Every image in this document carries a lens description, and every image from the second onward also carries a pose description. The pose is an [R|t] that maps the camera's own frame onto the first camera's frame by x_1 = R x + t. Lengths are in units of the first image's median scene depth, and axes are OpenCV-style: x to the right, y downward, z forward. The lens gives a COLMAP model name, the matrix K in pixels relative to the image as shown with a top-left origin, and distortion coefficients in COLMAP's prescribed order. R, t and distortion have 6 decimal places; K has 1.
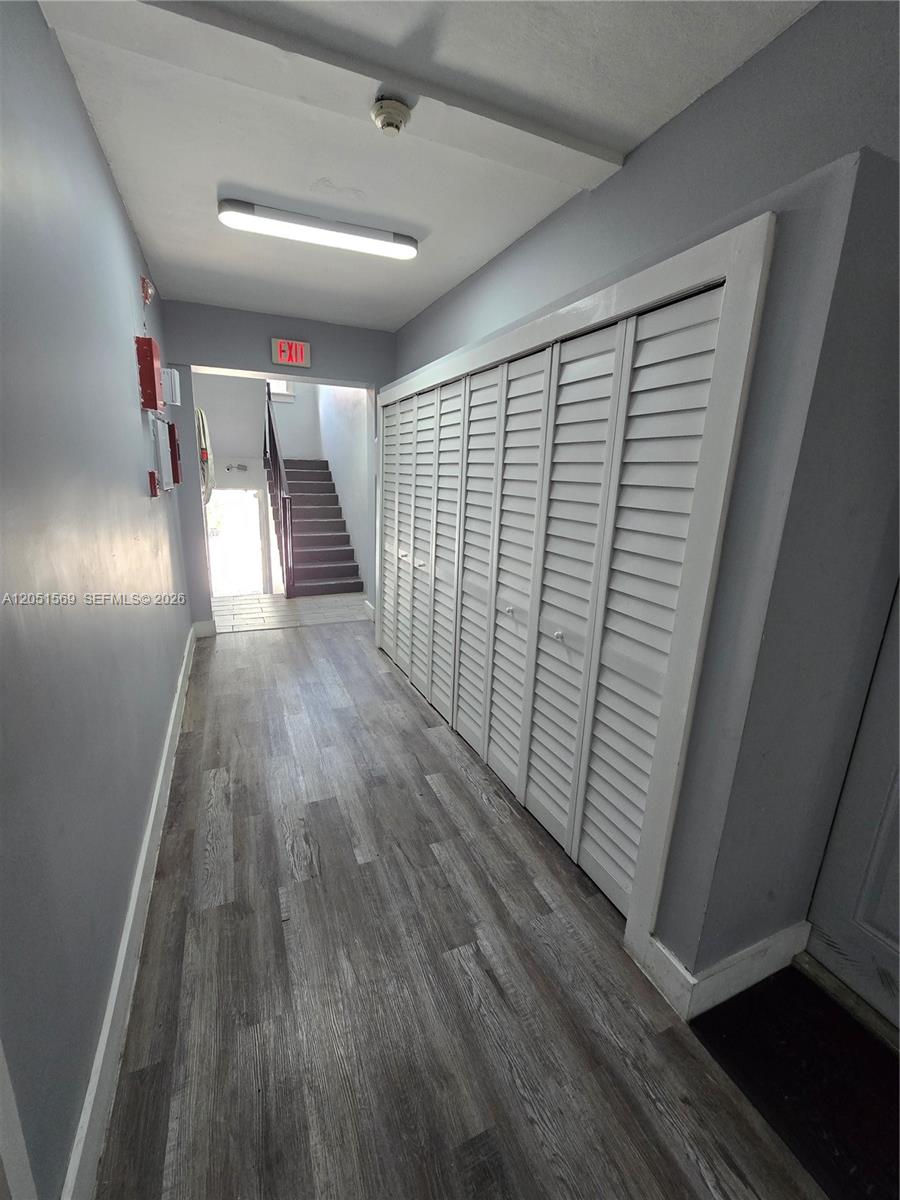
lens RADIAL K [[495.3, 0, 450.0], [0, 495.3, 600.0], [0, 0, 1]] dist [-0.008235, 0.000710]
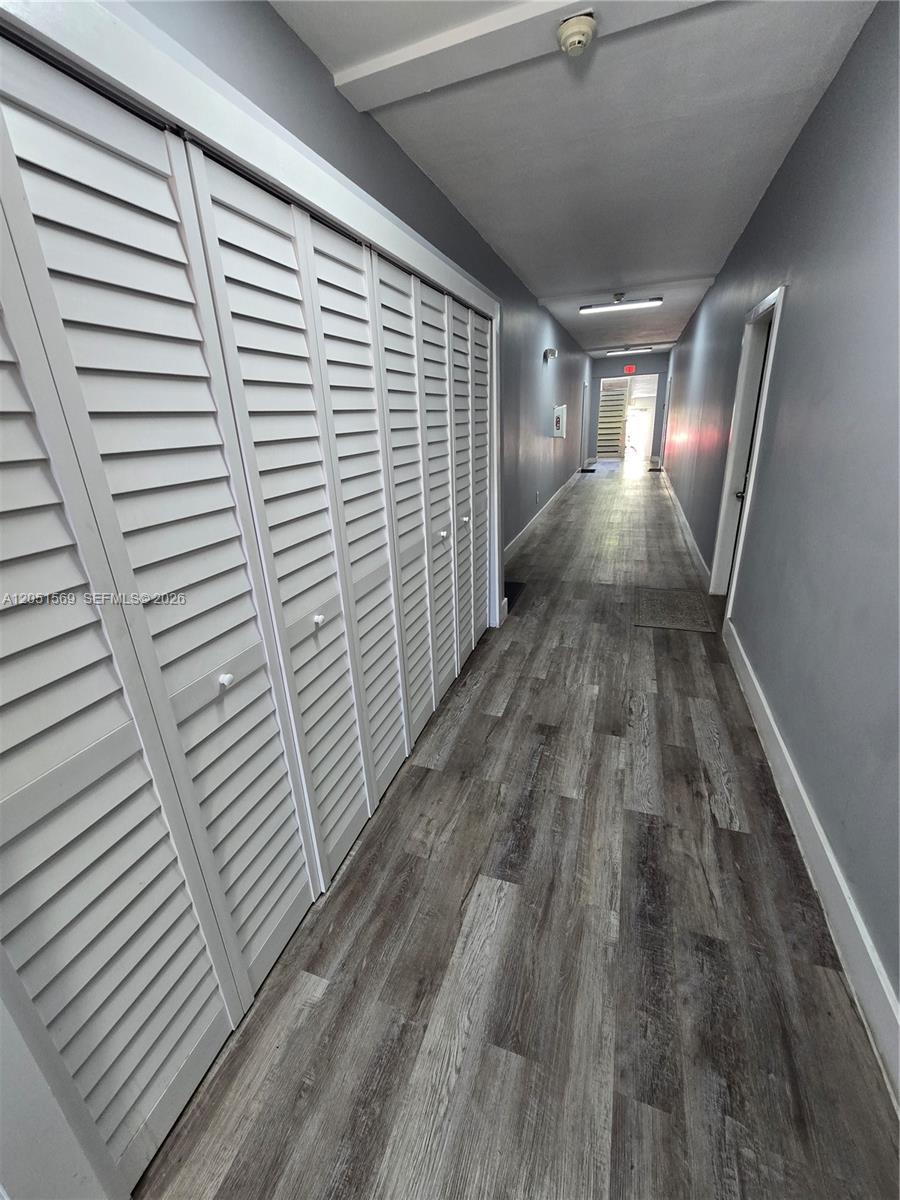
lens RADIAL K [[495.3, 0, 450.0], [0, 495.3, 600.0], [0, 0, 1]] dist [-0.008235, 0.000710]
pose [[-0.732951, -0.235647, 0.638164, -0.664943], [0.192139, 0.828185, 0.526491, -0.456009], [-0.652584, 0.508508, -0.561742, 1.804405]]
